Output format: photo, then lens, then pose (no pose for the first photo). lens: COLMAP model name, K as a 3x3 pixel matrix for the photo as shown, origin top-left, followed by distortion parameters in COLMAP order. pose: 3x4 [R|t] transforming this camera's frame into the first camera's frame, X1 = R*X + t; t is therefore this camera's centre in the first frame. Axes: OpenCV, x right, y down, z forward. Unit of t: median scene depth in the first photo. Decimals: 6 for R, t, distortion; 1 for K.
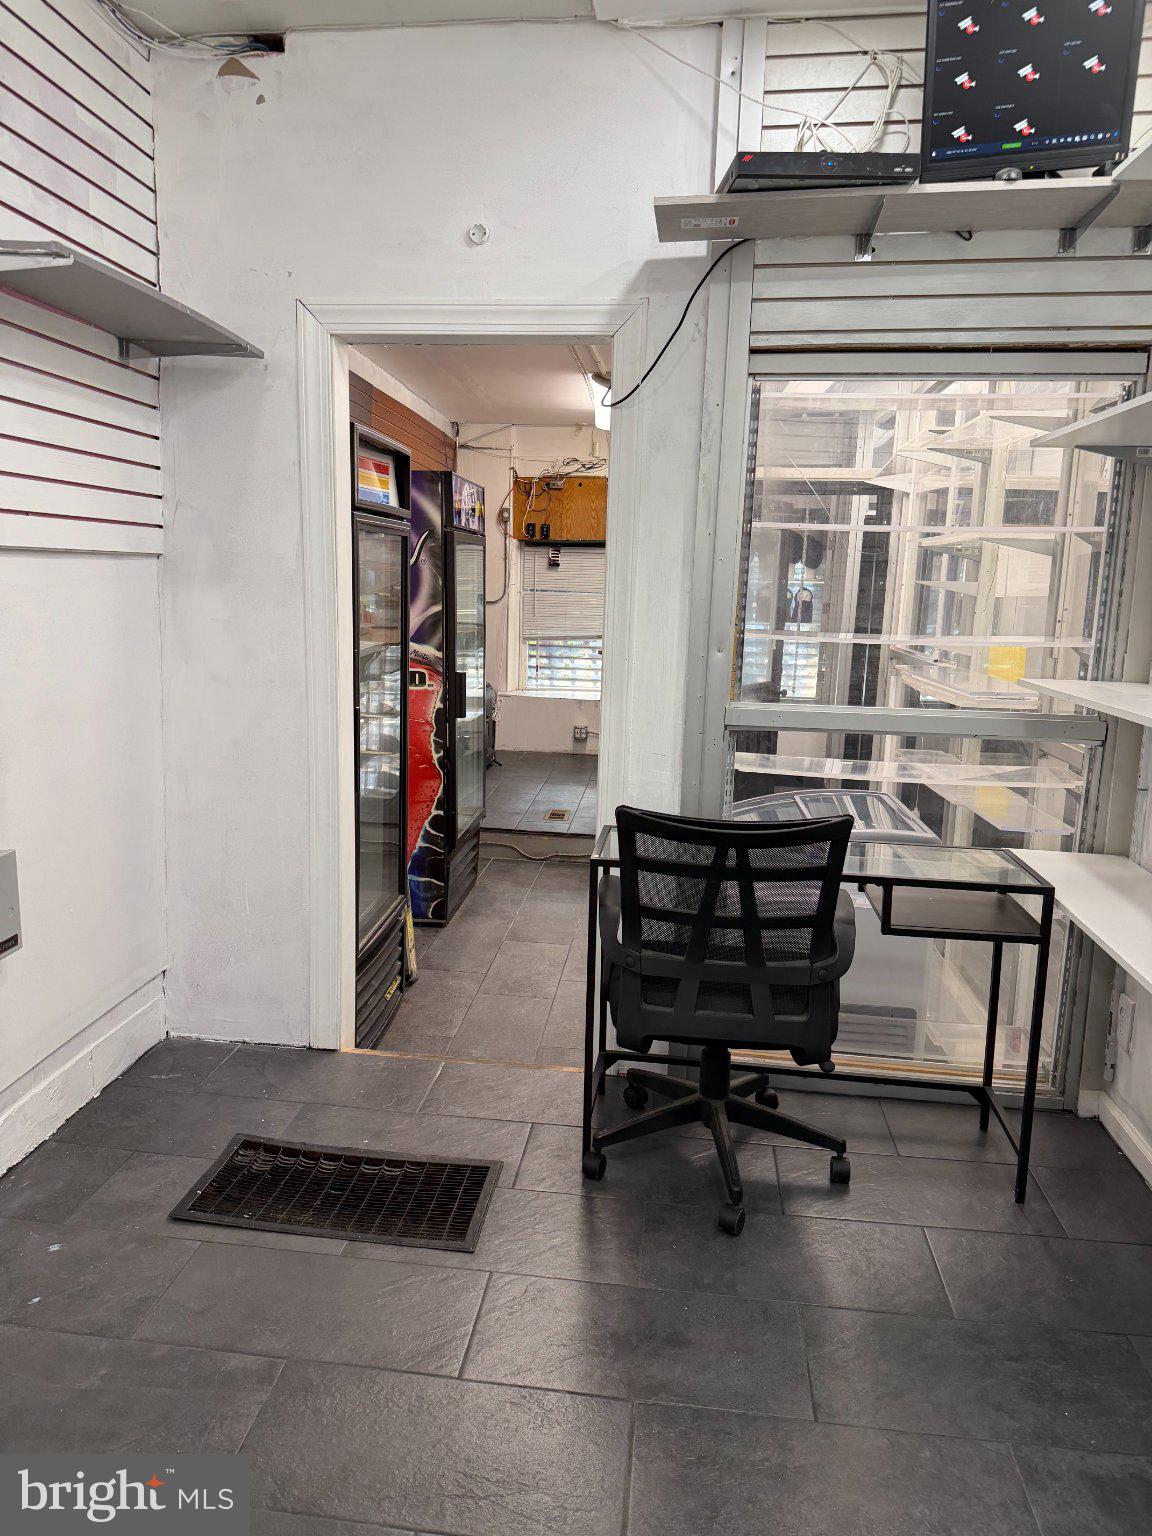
lens RADIAL K [[1082.7, 0, 576.0], [0, 1082.7, 768.0], [0, 0, 1]] dist [0.002845, 0.000557]
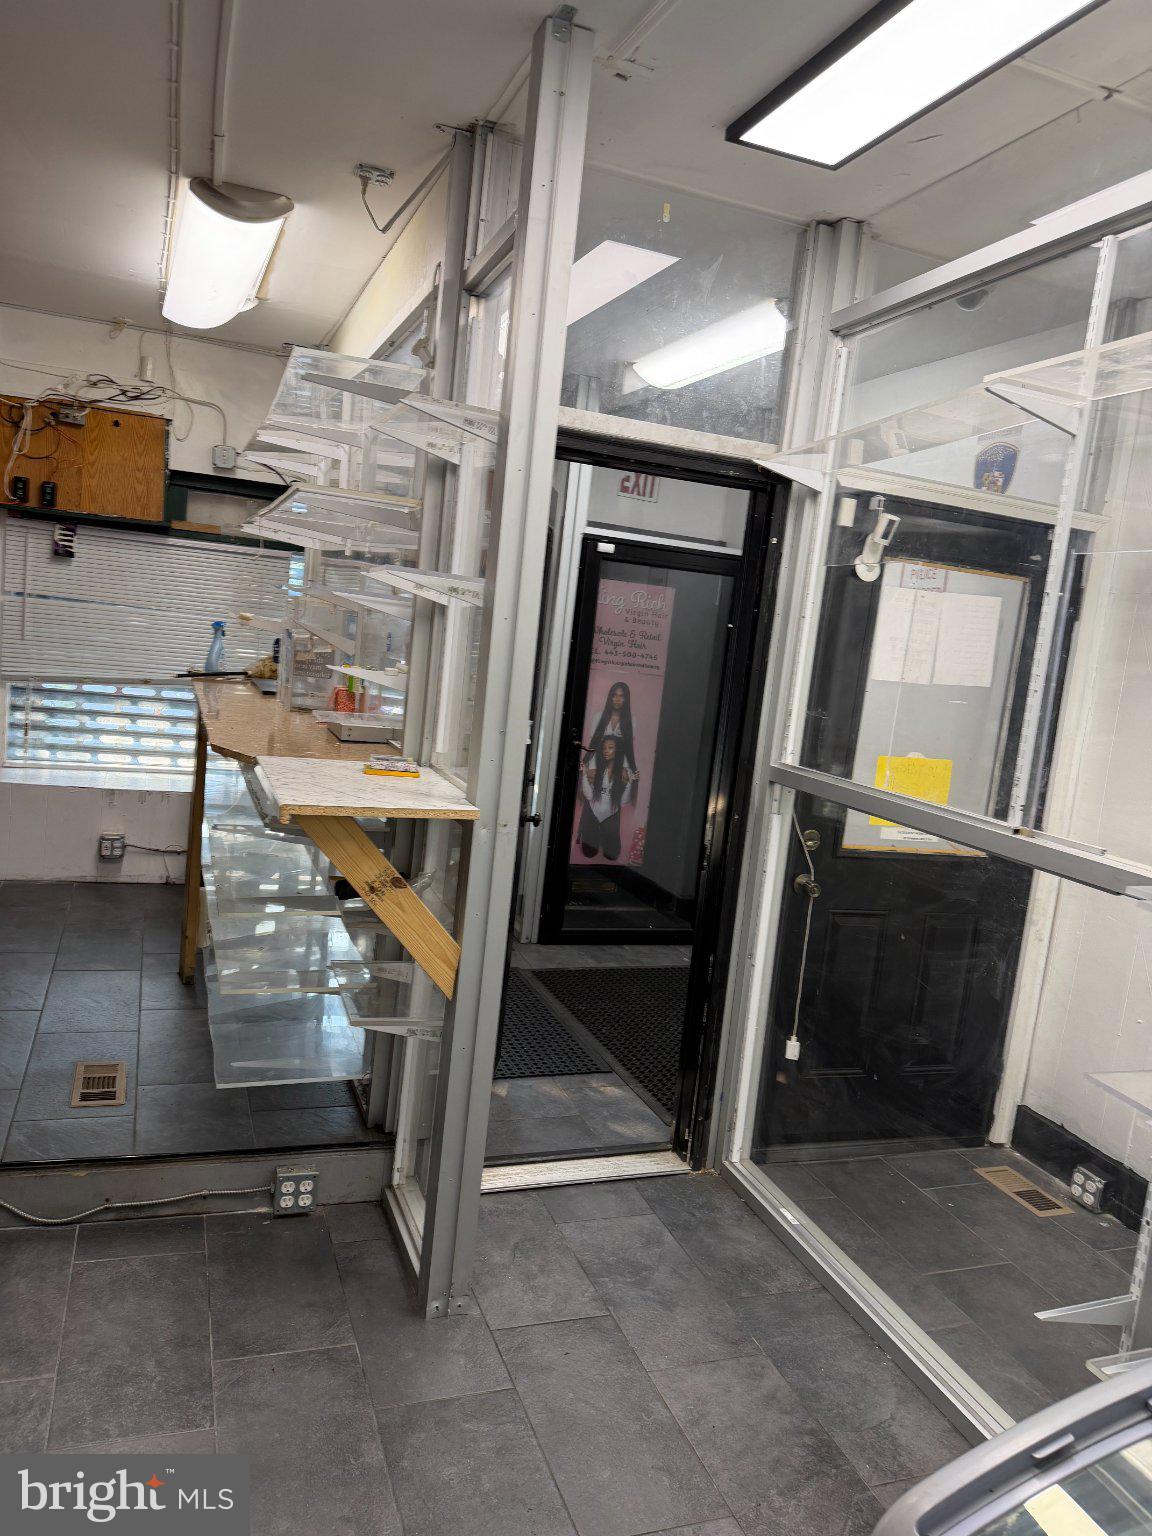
lens RADIAL K [[1082.7, 0, 576.0], [0, 1082.7, 768.0], [0, 0, 1]] dist [0.002845, 0.000557]
pose [[0.893093, 0.017631, 0.449527, -0.034392], [-0.009088, 0.999735, -0.021156, -0.063238], [-0.449781, 0.014809, 0.893016, 0.359985]]
